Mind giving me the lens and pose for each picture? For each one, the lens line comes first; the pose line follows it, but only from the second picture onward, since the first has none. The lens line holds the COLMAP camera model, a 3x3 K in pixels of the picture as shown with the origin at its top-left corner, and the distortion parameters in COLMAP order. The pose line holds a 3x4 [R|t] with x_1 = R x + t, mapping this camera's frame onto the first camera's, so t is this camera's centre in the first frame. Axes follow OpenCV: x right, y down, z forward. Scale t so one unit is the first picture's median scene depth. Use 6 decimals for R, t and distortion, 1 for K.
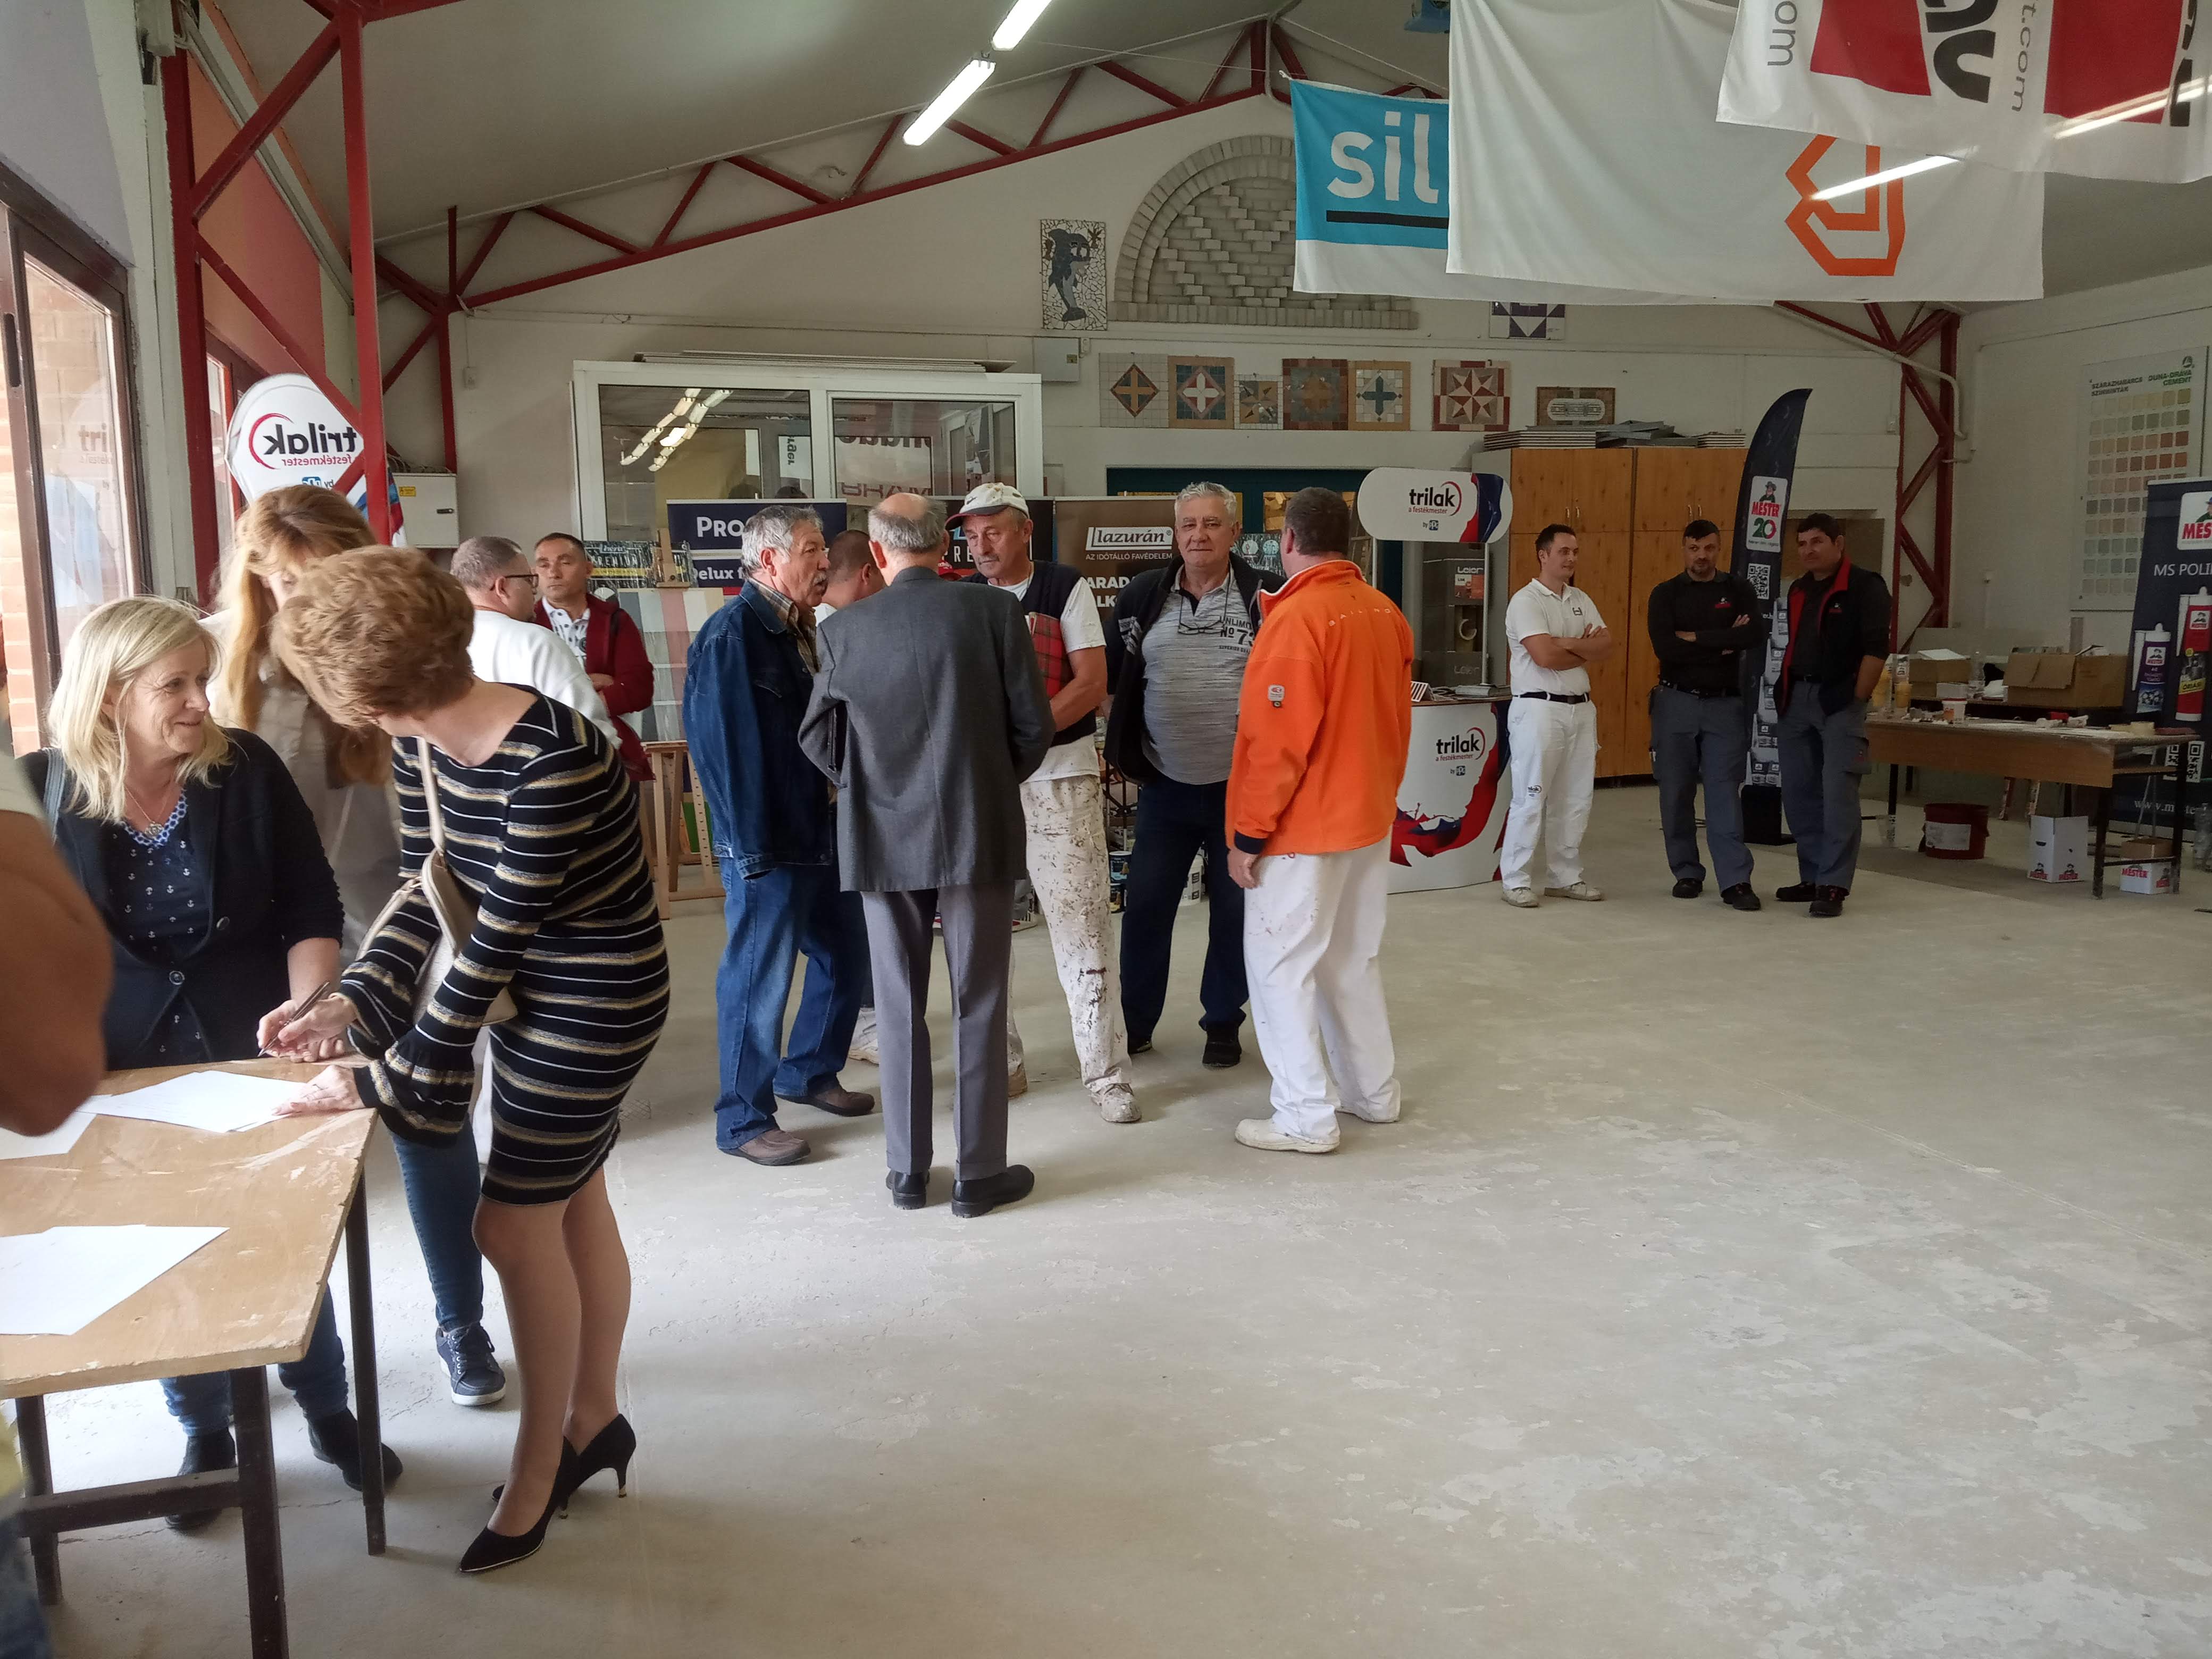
lens RADIAL K [[1741.4, 0, 1101.3], [0, 1741.4, 837.2], [0, 0, 1]] dist [0.123827, -0.198766]
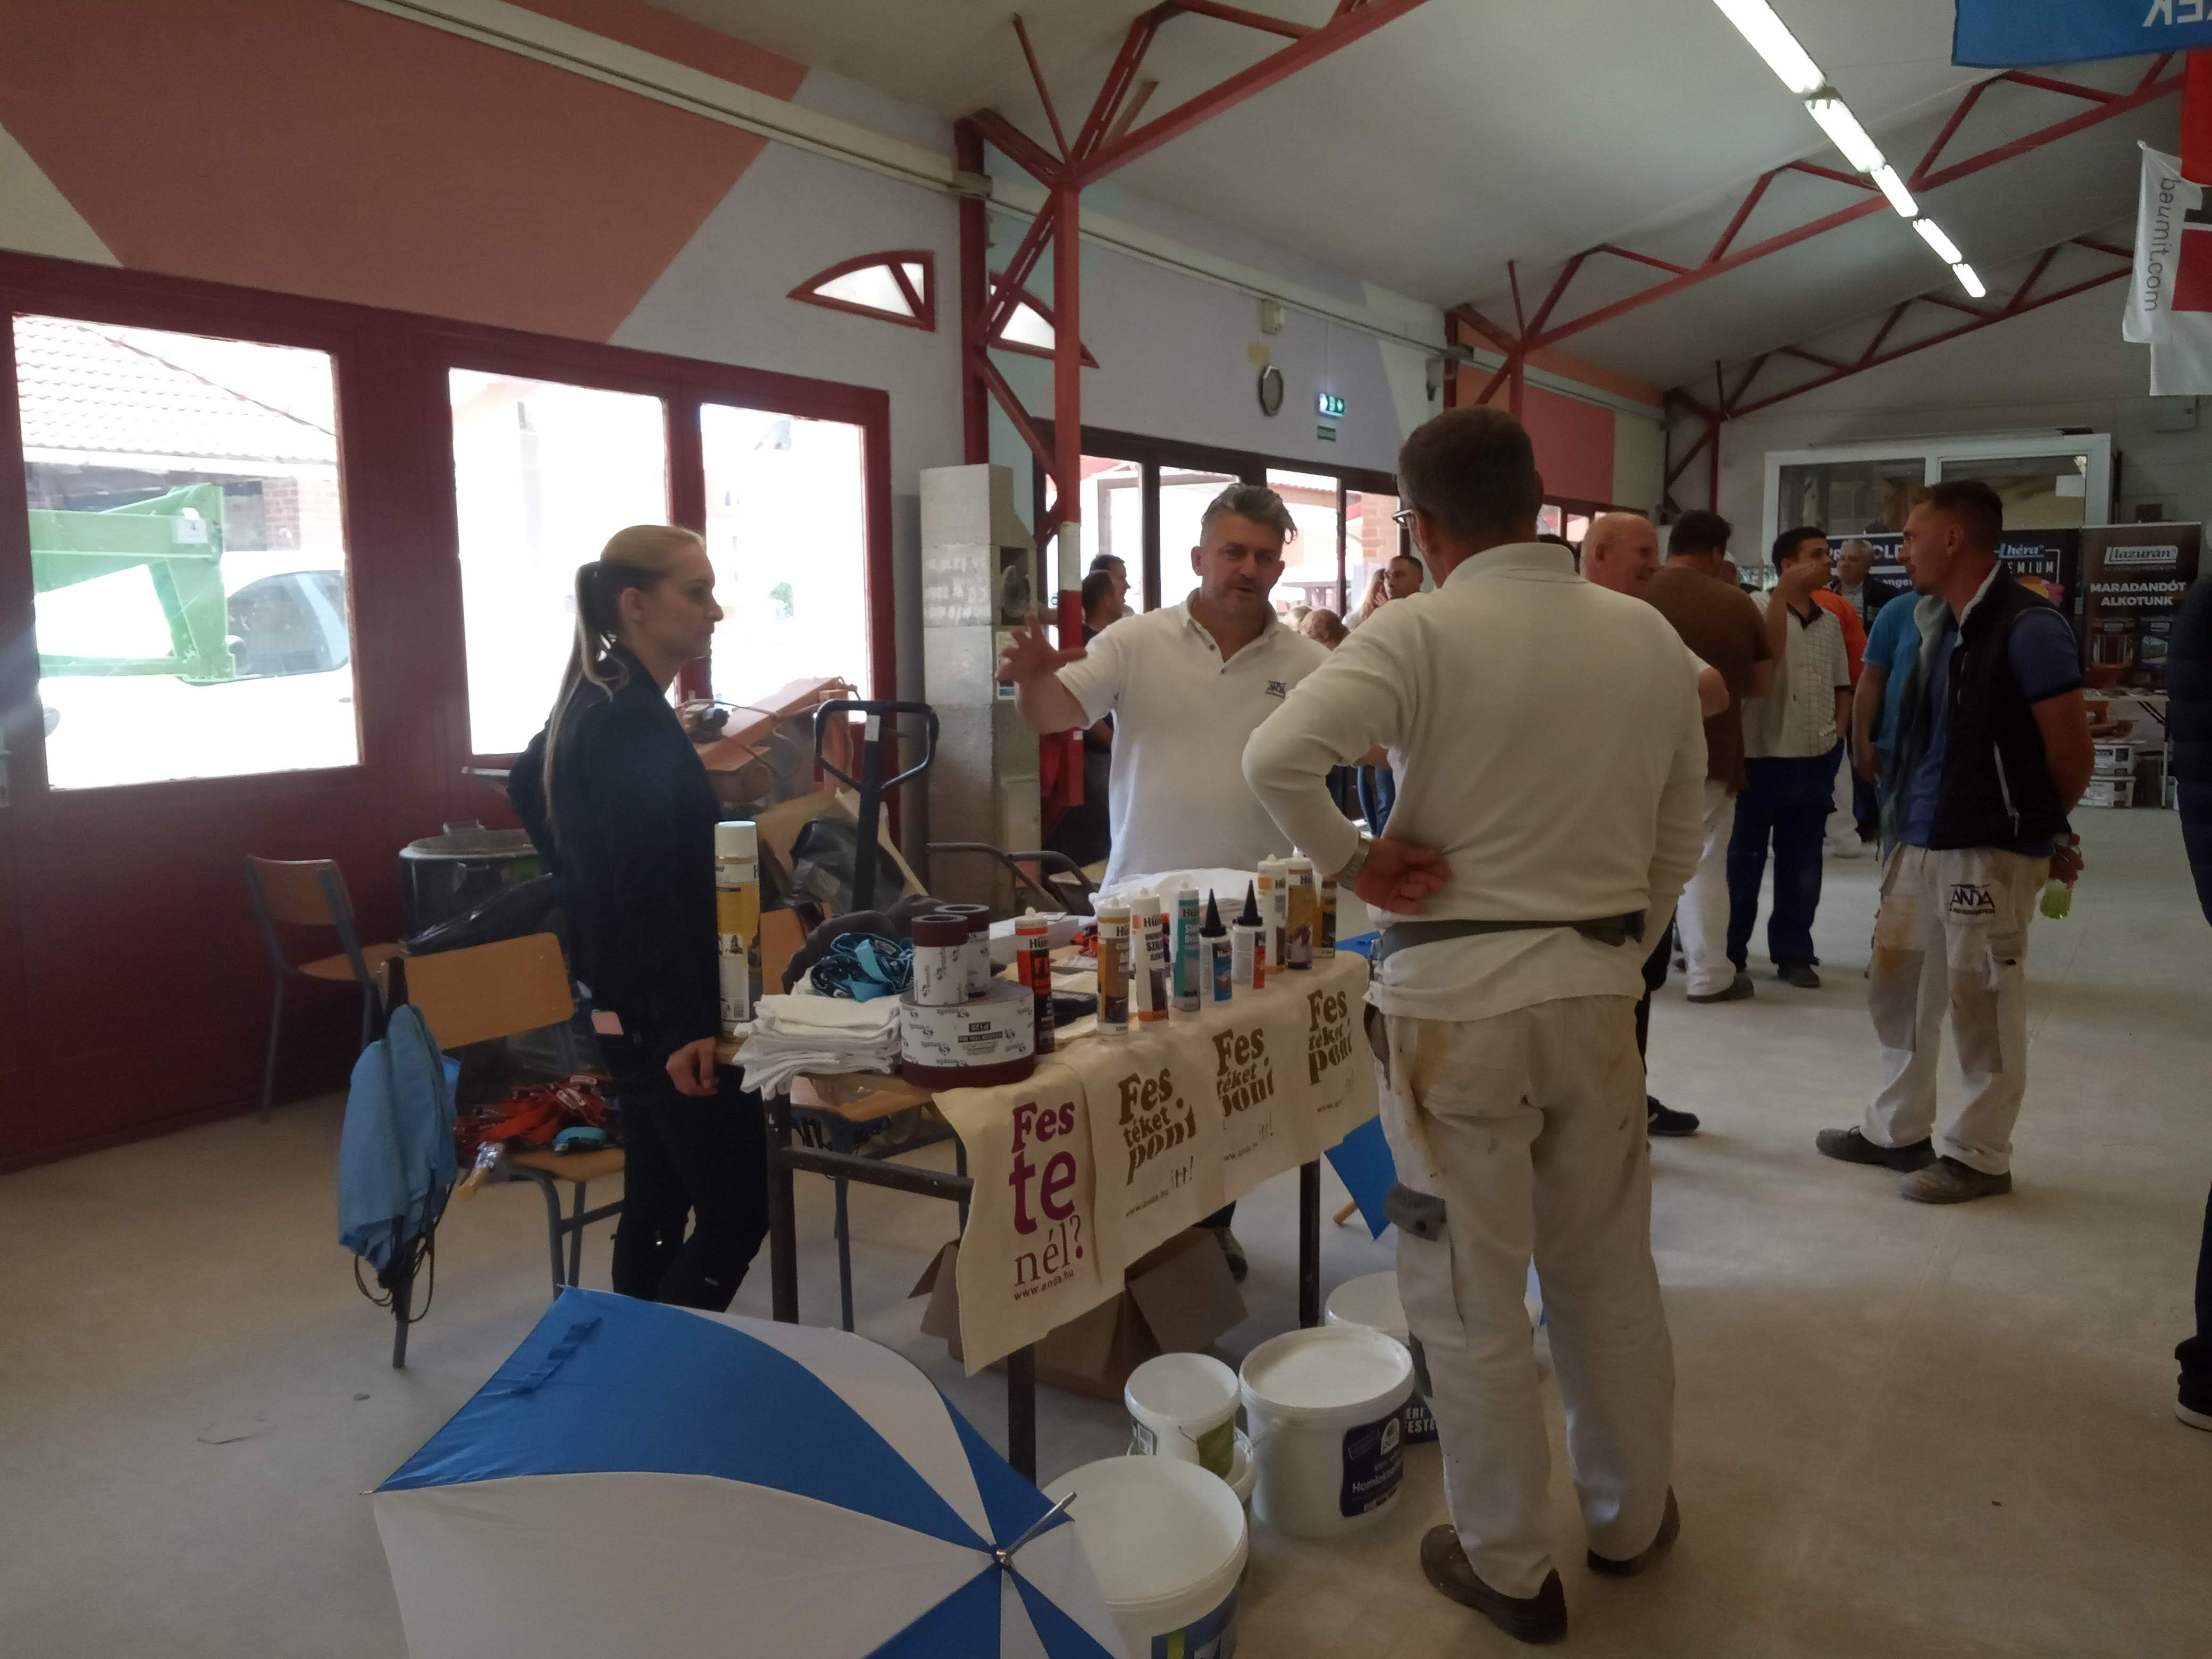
lens RADIAL K [[2001.2, 0, 1122.0], [0, 2001.2, 835.4], [0, 0, 1]] dist [0.108295, -0.218655]
pose [[0.672448, 0.081596, -0.735633, 0.555113], [-0.097490, 0.995010, 0.021249, 0.072490], [0.733696, 0.057428, 0.677047, -0.516338]]
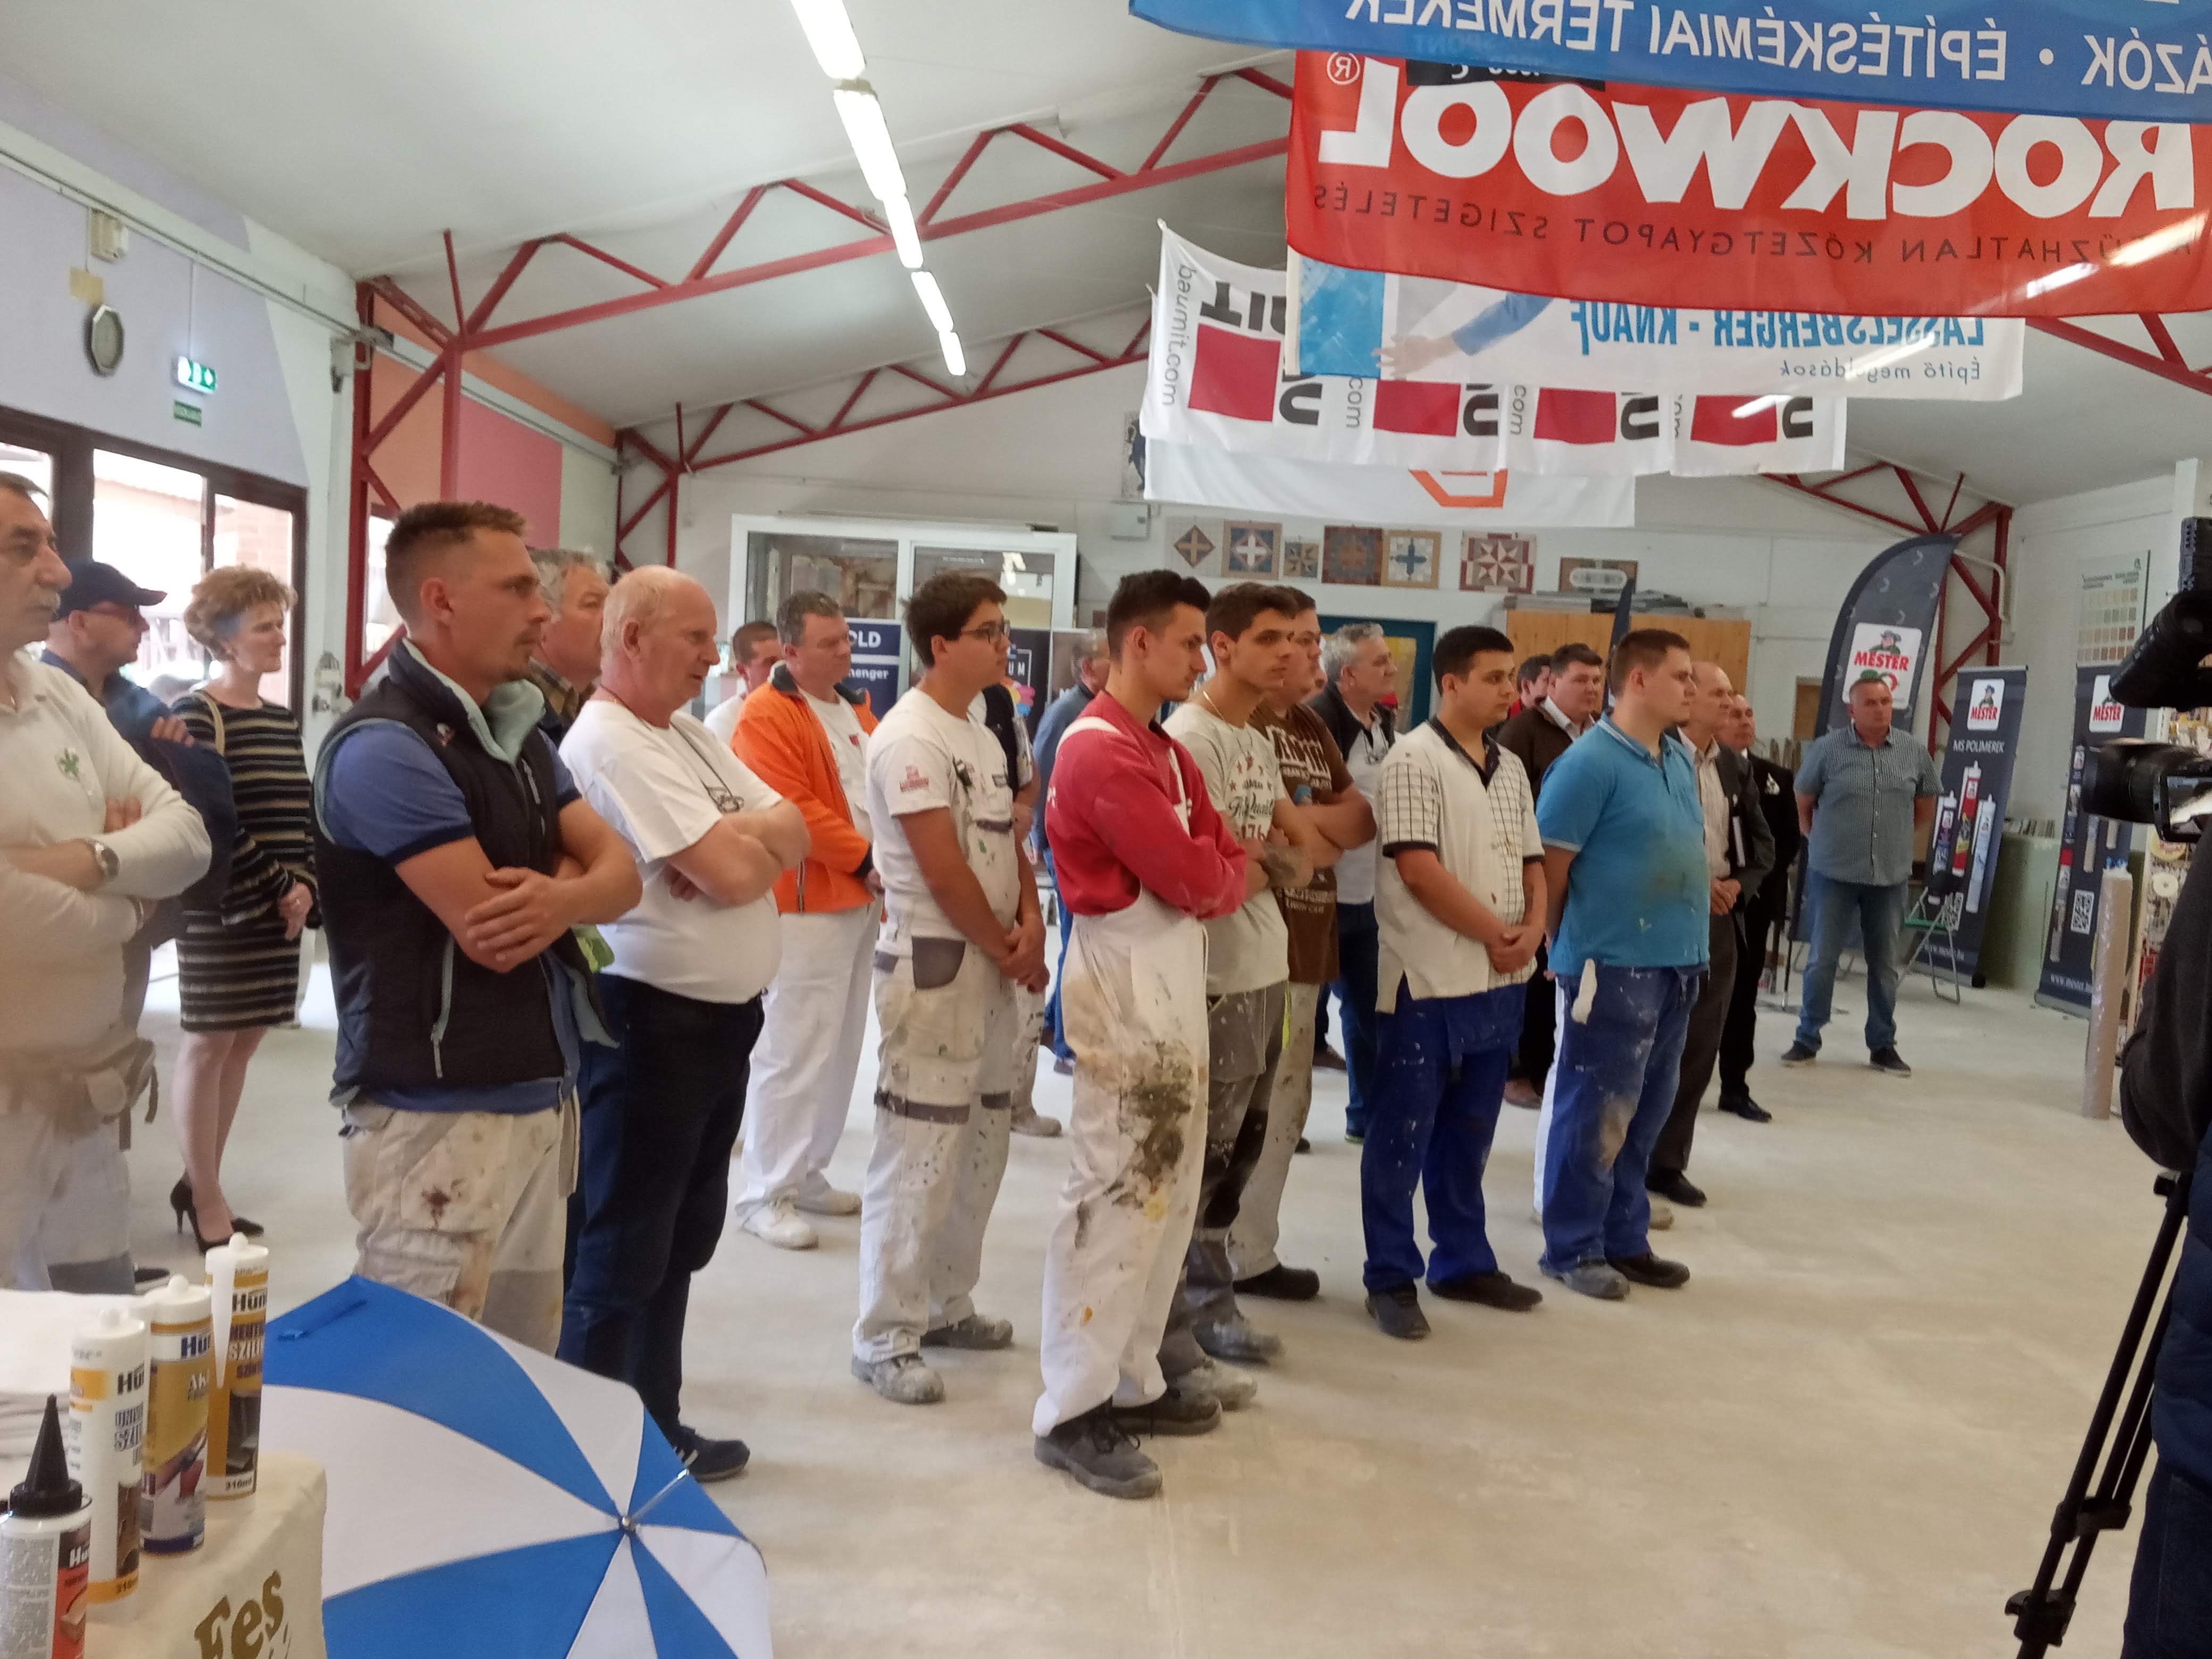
lens RADIAL K [[2001.2, 0, 1122.0], [0, 2001.2, 835.4], [0, 0, 1]] dist [0.108295, -0.218655]
pose [[0.956430, 0.083309, -0.279825, 0.379898], [-0.105288, 0.992352, -0.064430, 0.041350], [0.272317, 0.091085, 0.957887, -0.338806]]
